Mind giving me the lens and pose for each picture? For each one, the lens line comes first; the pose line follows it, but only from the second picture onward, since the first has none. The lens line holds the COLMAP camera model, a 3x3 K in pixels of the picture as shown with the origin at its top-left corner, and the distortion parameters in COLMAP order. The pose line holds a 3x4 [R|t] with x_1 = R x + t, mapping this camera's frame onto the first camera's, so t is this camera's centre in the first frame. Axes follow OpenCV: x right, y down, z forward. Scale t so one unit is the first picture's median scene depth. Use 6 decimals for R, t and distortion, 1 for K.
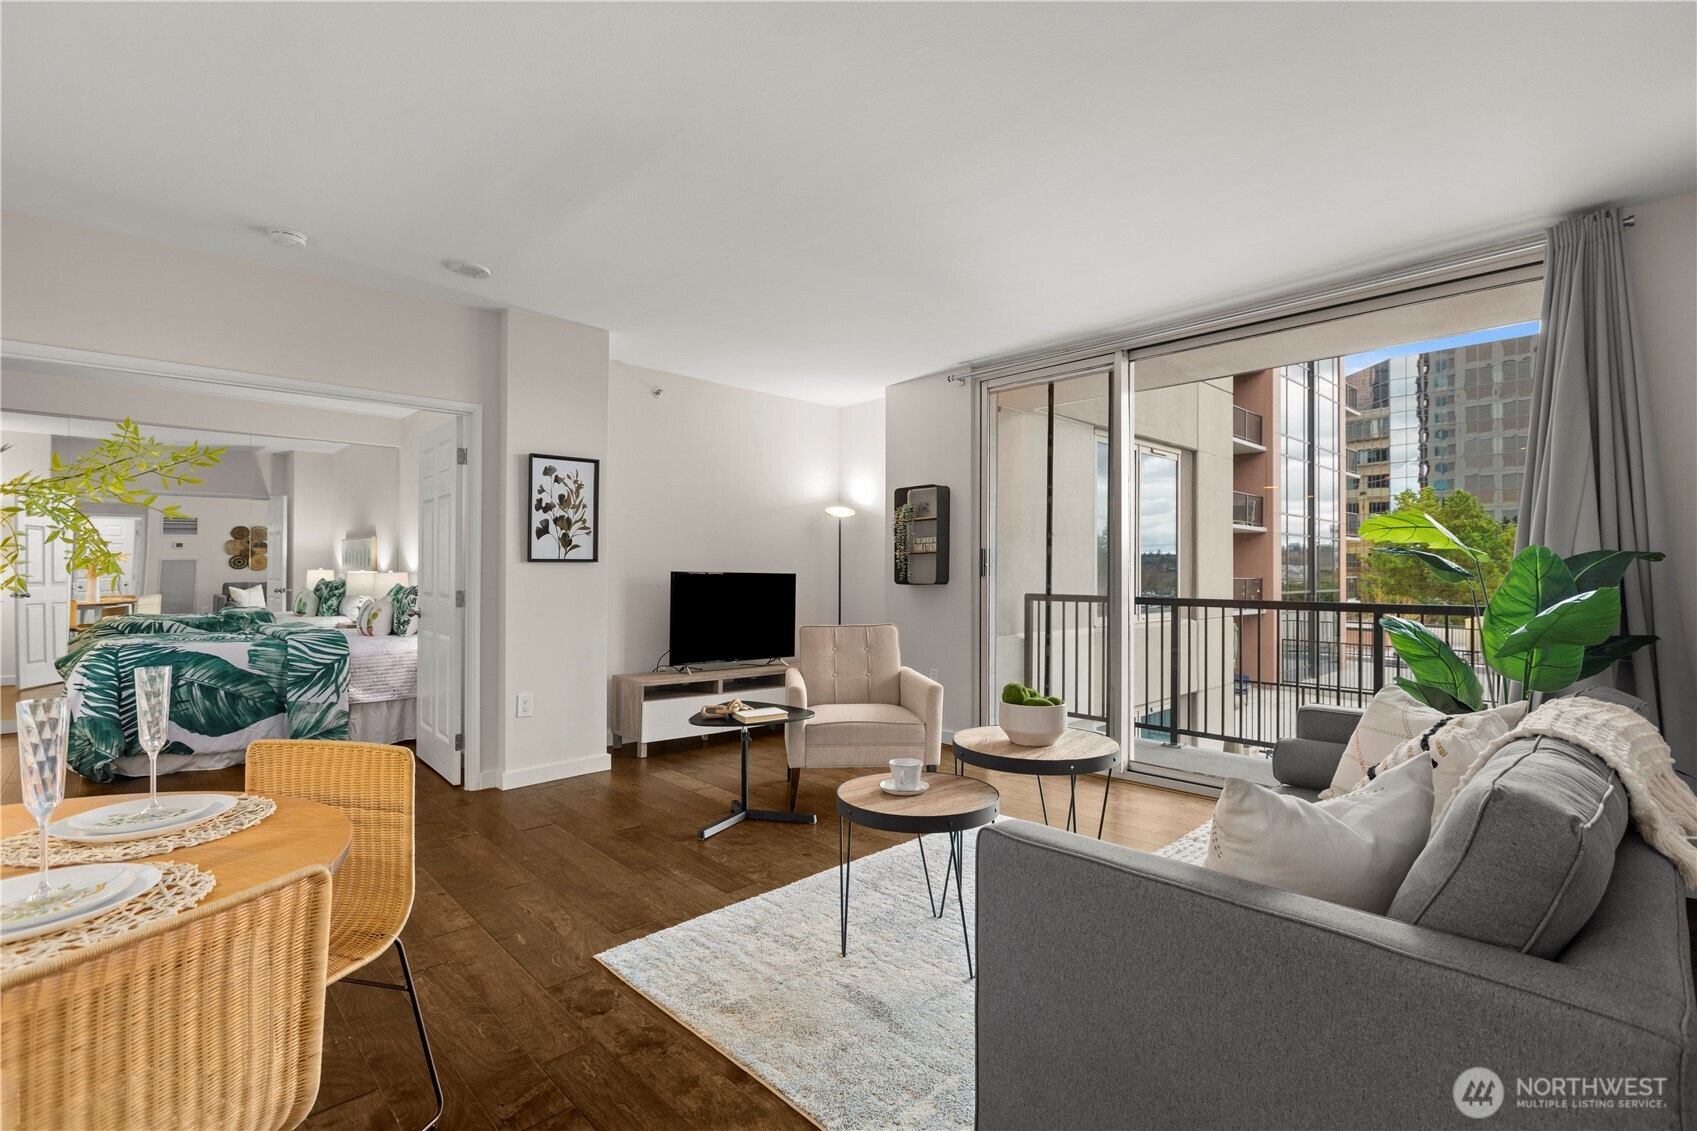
lens RADIAL K [[781.6, 0, 843.8], [0, 781.6, 564.3], [0, 0, 1]] dist [-0.009152, -0.000234]
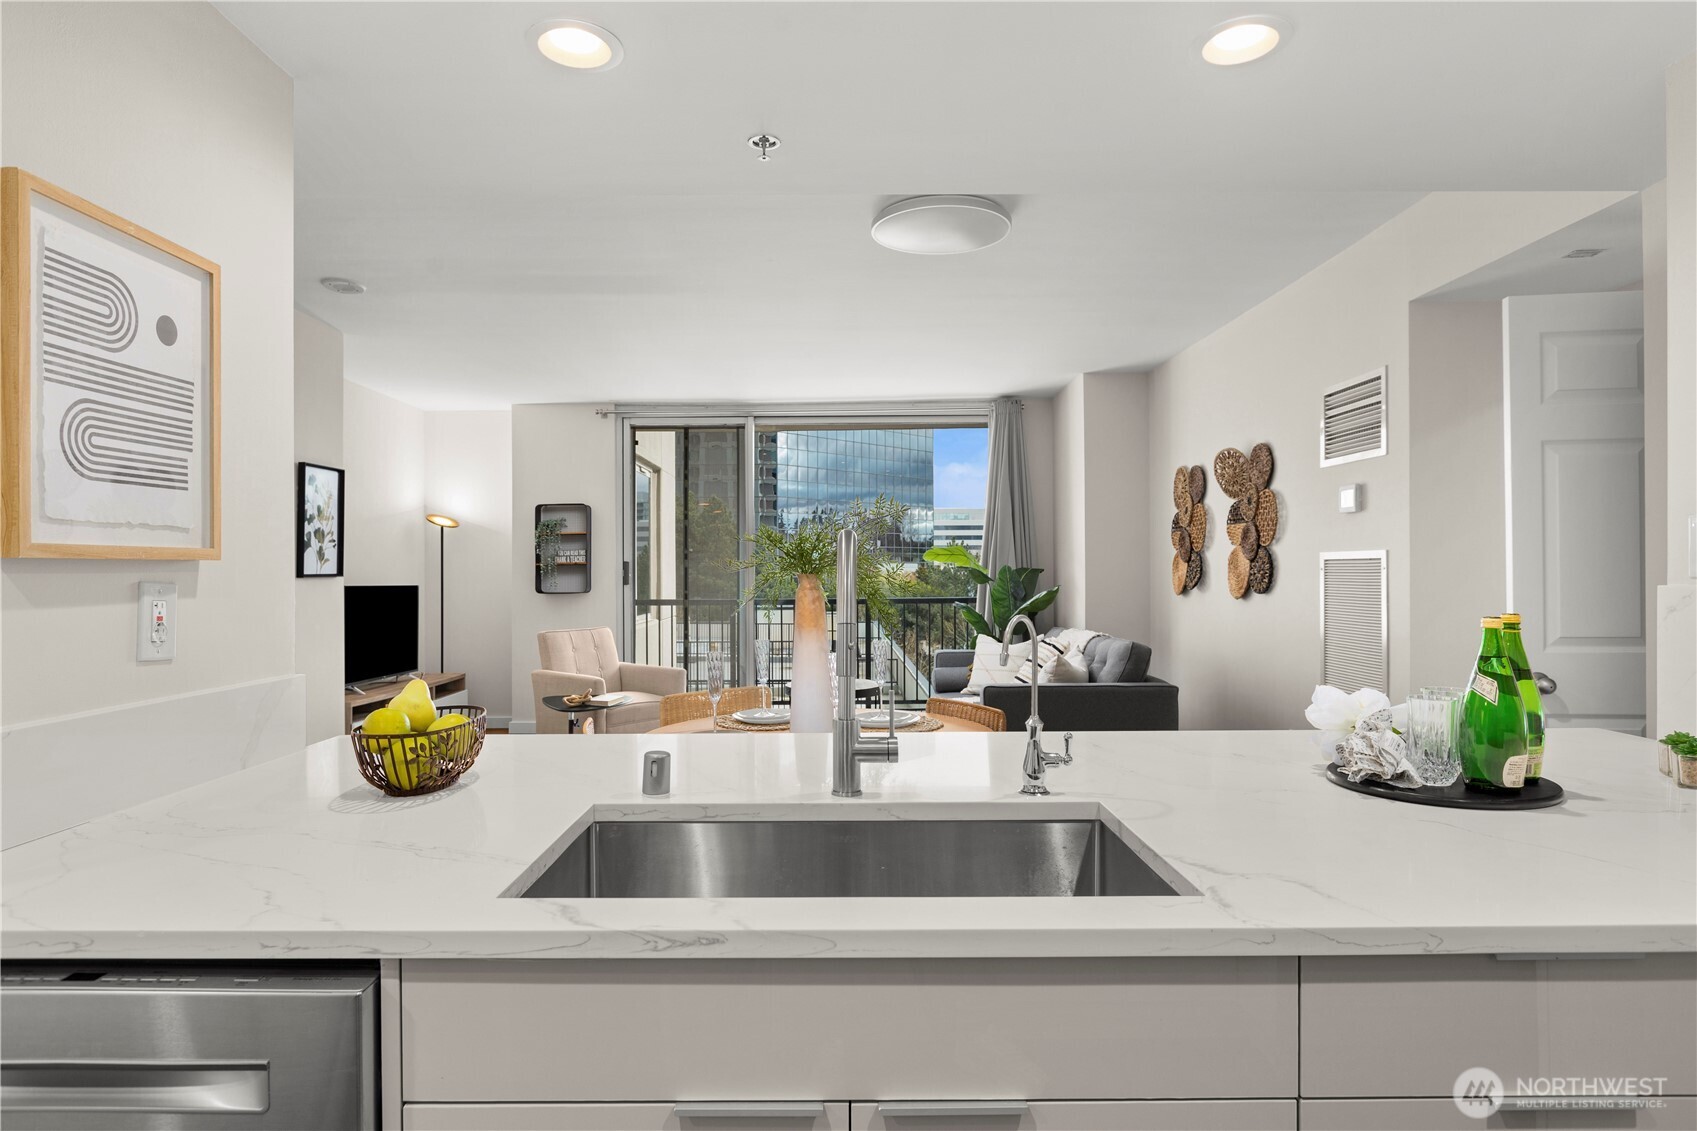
lens RADIAL K [[951.5, 0, 824.3], [0, 951.5, 570.0], [0, 0, 1]] dist [-0.005917, -0.001318]
pose [[0.688800, -0.005246, 0.724933, -0.761009], [0.001525, 0.999982, 0.005788, -0.016831], [-0.724950, -0.002882, 0.688795, -0.228612]]
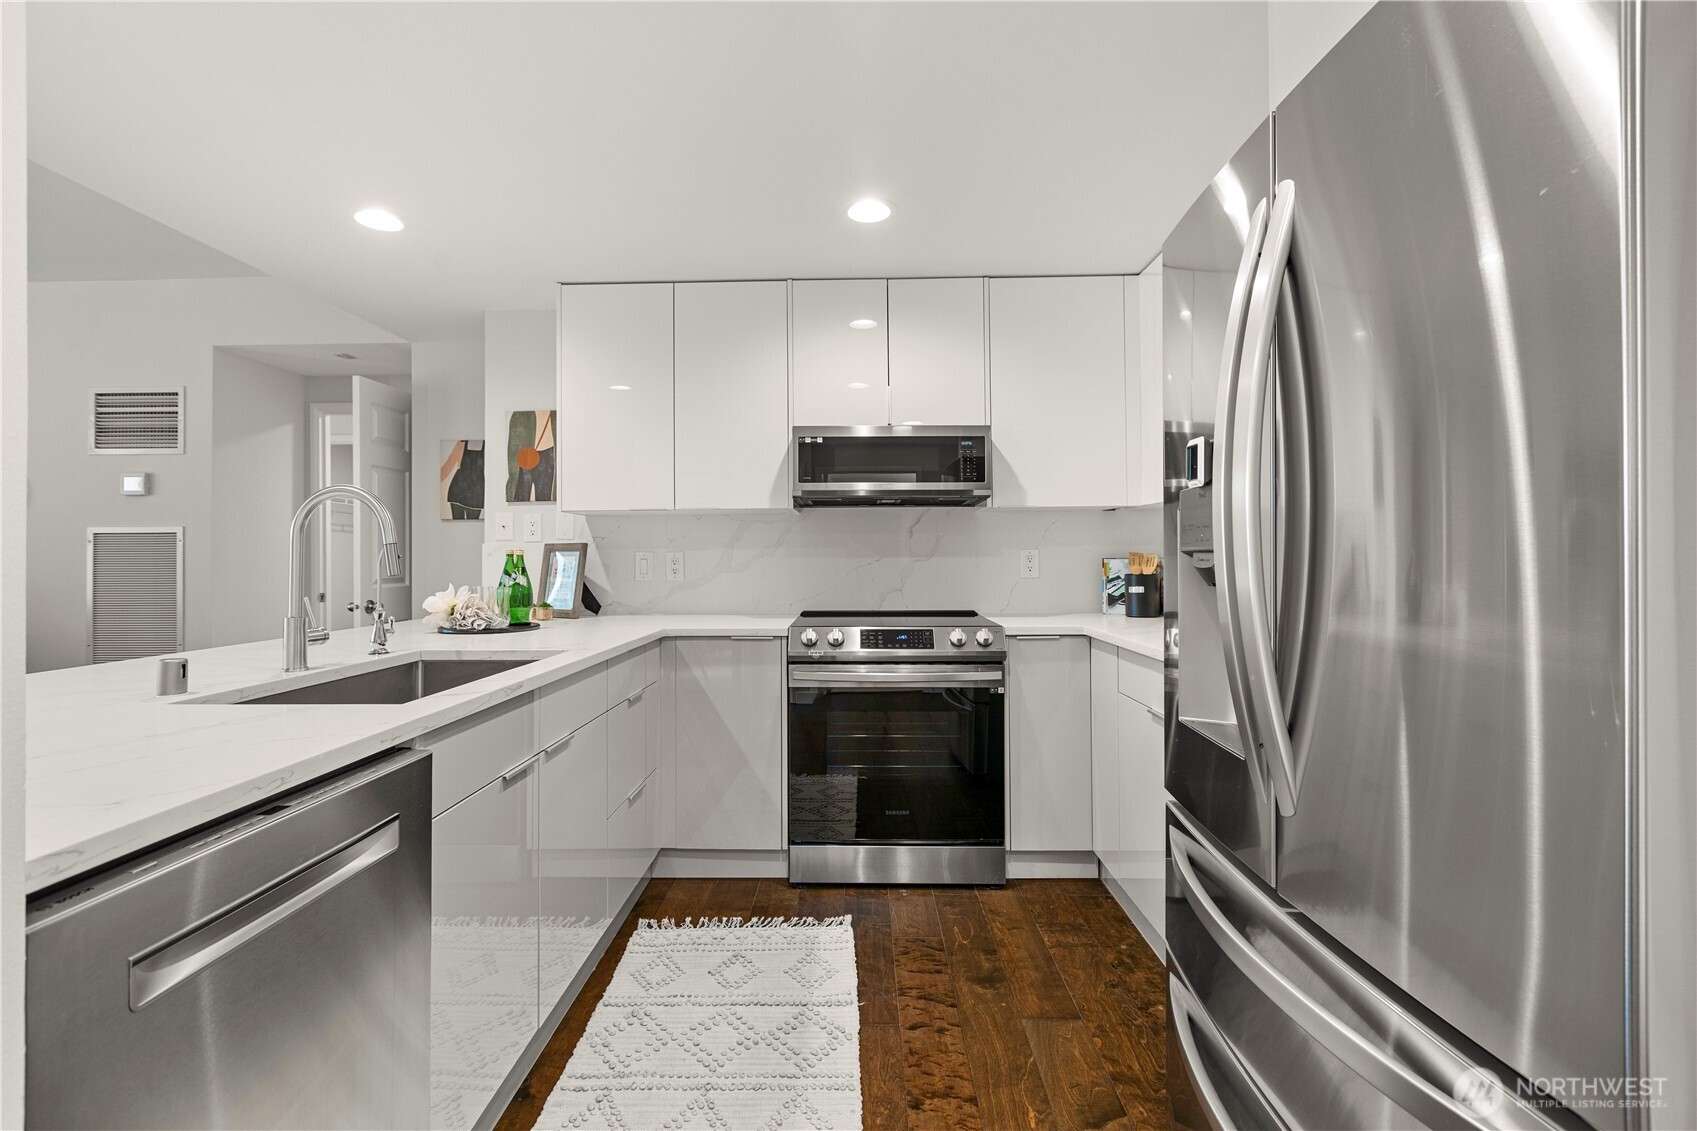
lens RADIAL K [[763.4, 0, 843.7], [0, 763.4, 547.6], [0, 0, 1]] dist [0.001771, 0.000700]
pose [[-0.712949, 0.011158, 0.701127, -0.971480], [-0.000656, 0.999862, -0.016580, 0.008939], [-0.701216, -0.012281, -0.712843, 0.075313]]
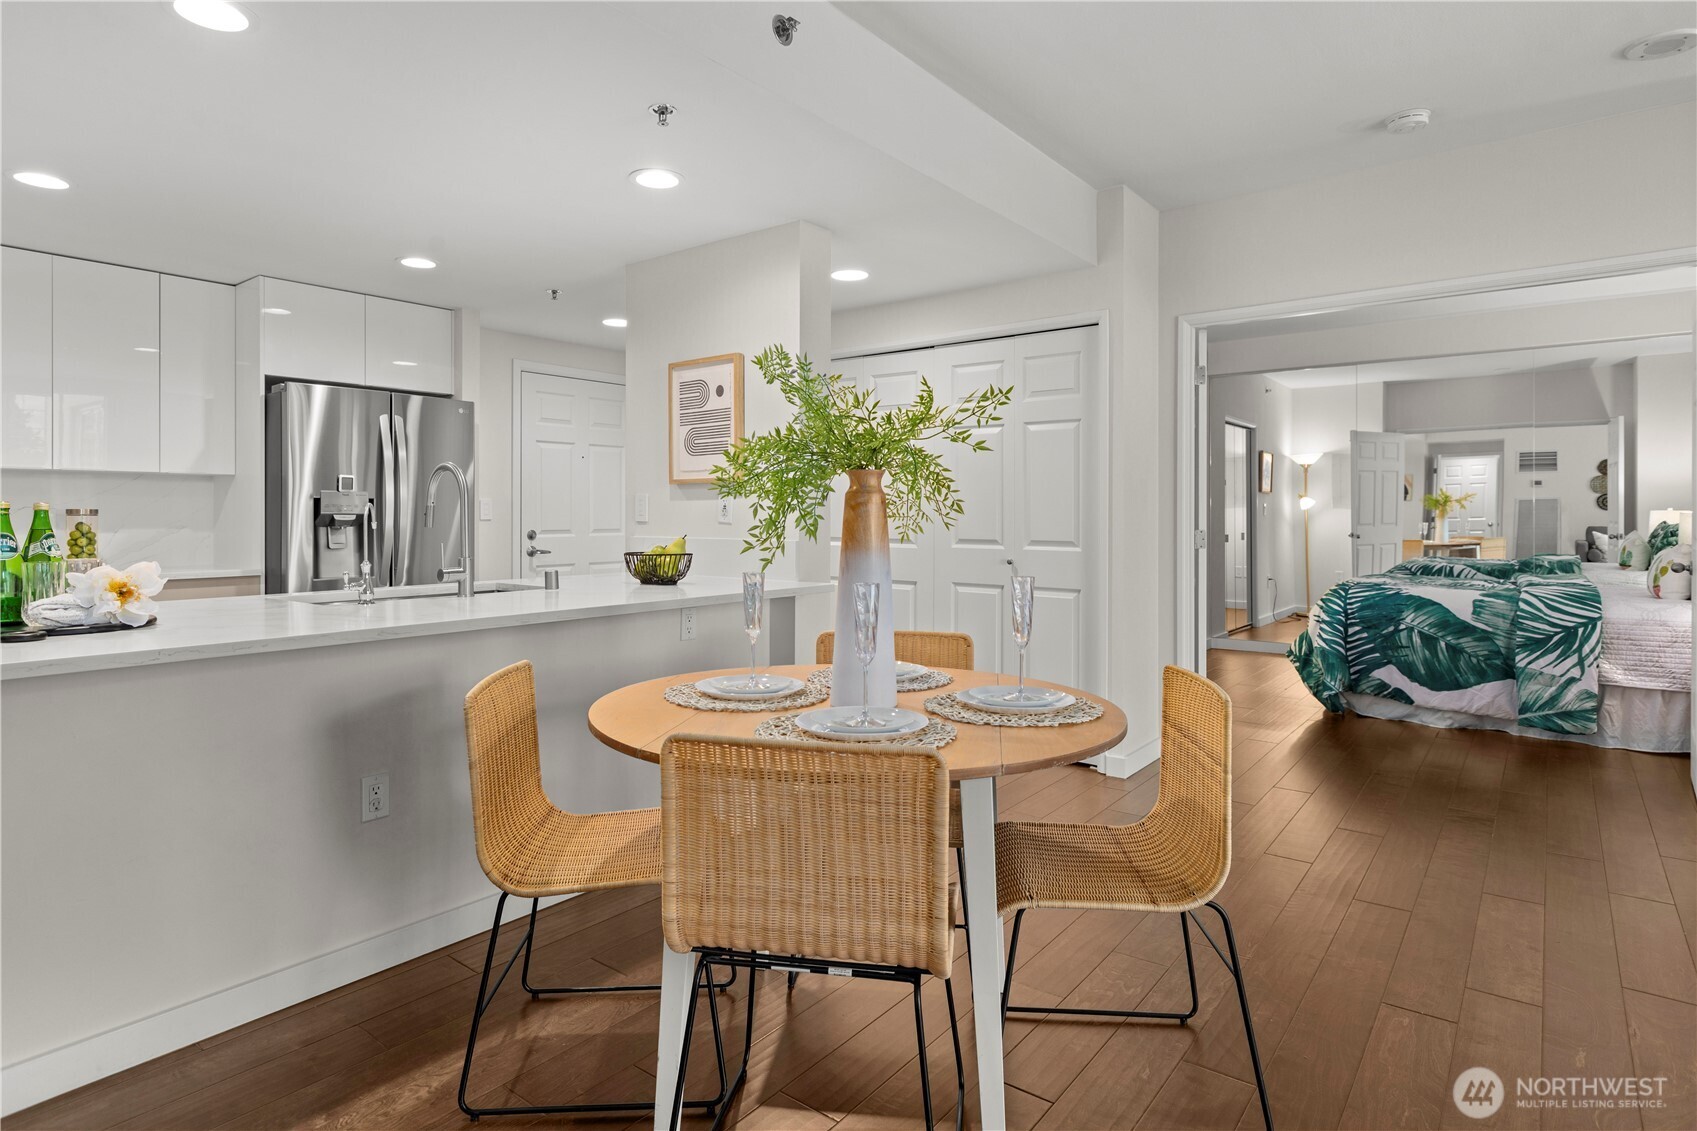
lens RADIAL K [[914.8, 0, 839.4], [0, 914.8, 513.4], [0, 0, 1]] dist [0.000130, -0.001802]
pose [[0.155017, -0.002529, -0.987909, 0.141990], [0.008076, 0.999967, -0.001293, 0.010264], [0.987879, -0.007778, 0.155033, 0.151909]]
